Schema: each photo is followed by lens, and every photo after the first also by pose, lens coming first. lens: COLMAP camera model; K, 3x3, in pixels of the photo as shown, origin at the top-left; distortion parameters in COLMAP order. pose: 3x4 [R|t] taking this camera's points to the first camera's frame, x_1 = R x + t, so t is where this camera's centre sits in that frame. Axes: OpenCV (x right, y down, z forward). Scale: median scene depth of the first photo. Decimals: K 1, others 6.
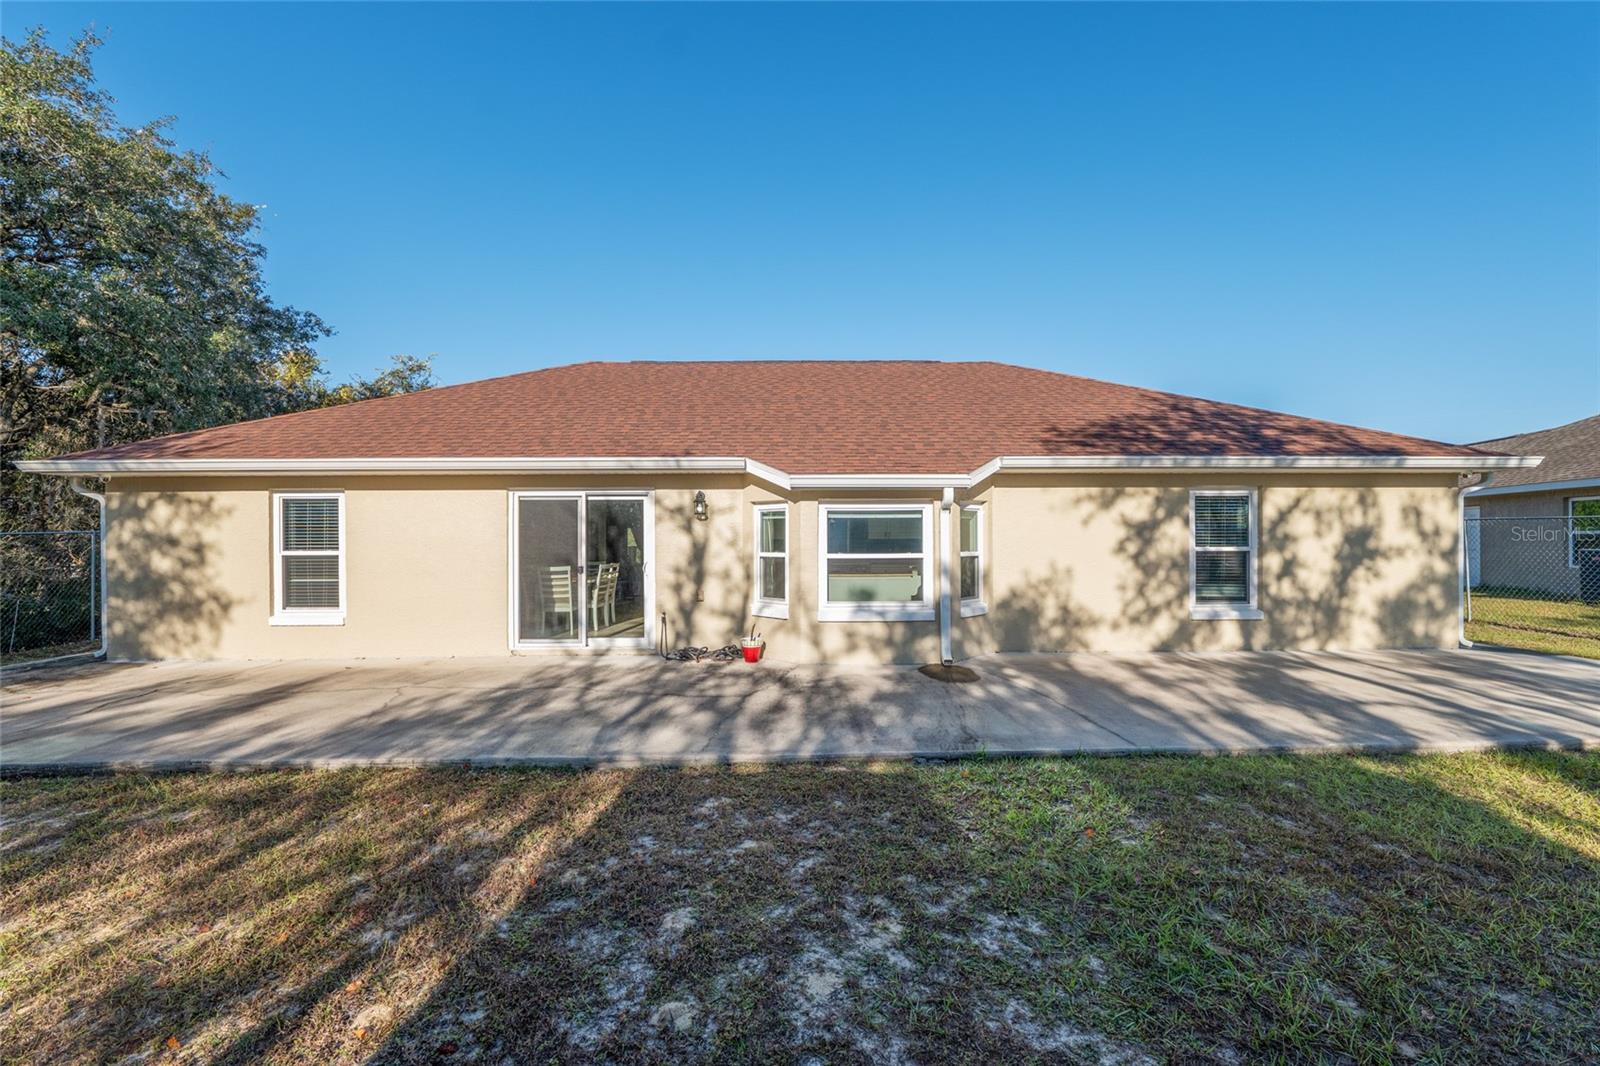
lens RADIAL K [[625.7, 0, 800.0], [0, 625.7, 533.0], [0, 0, 1]] dist [0.000355, 0.000018]
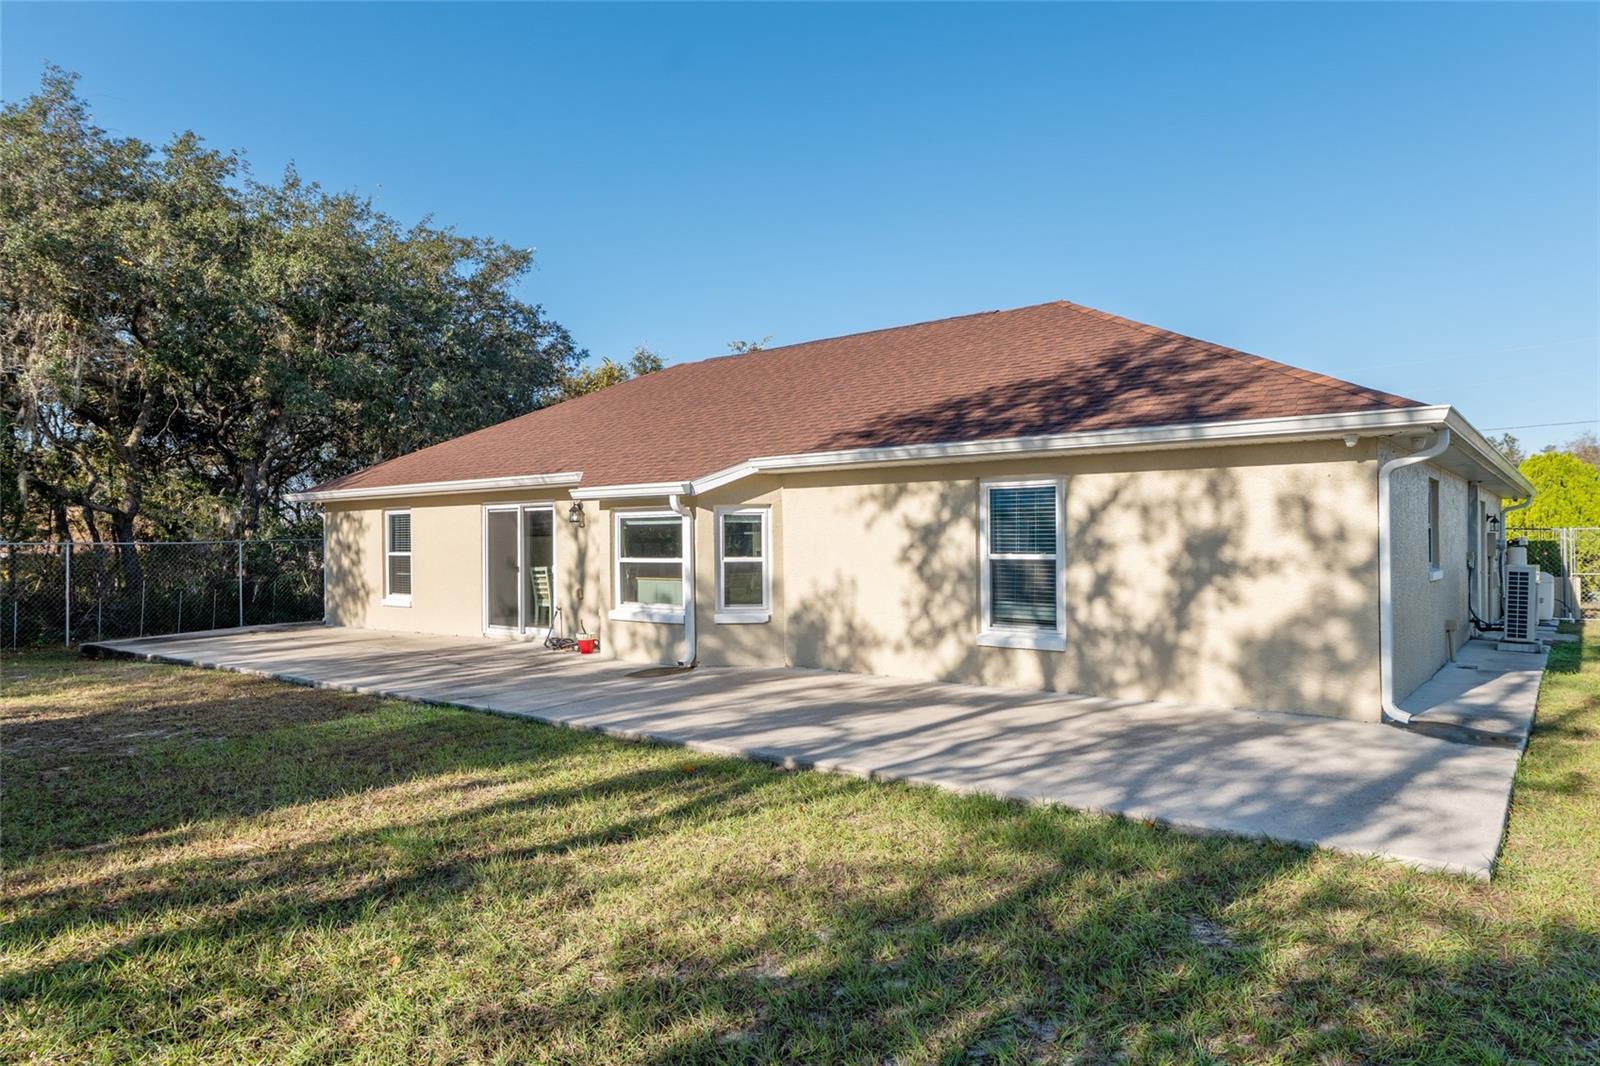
lens RADIAL K [[985.3, 0, 800.0], [0, 985.3, 533.0], [0, 0, 1]] dist [0.006647, 0.001560]
pose [[0.772139, -0.005959, -0.635426, 1.242959], [0.002588, 0.999977, -0.006233, 0.001047], [0.635449, 0.003168, 0.772136, -0.105019]]
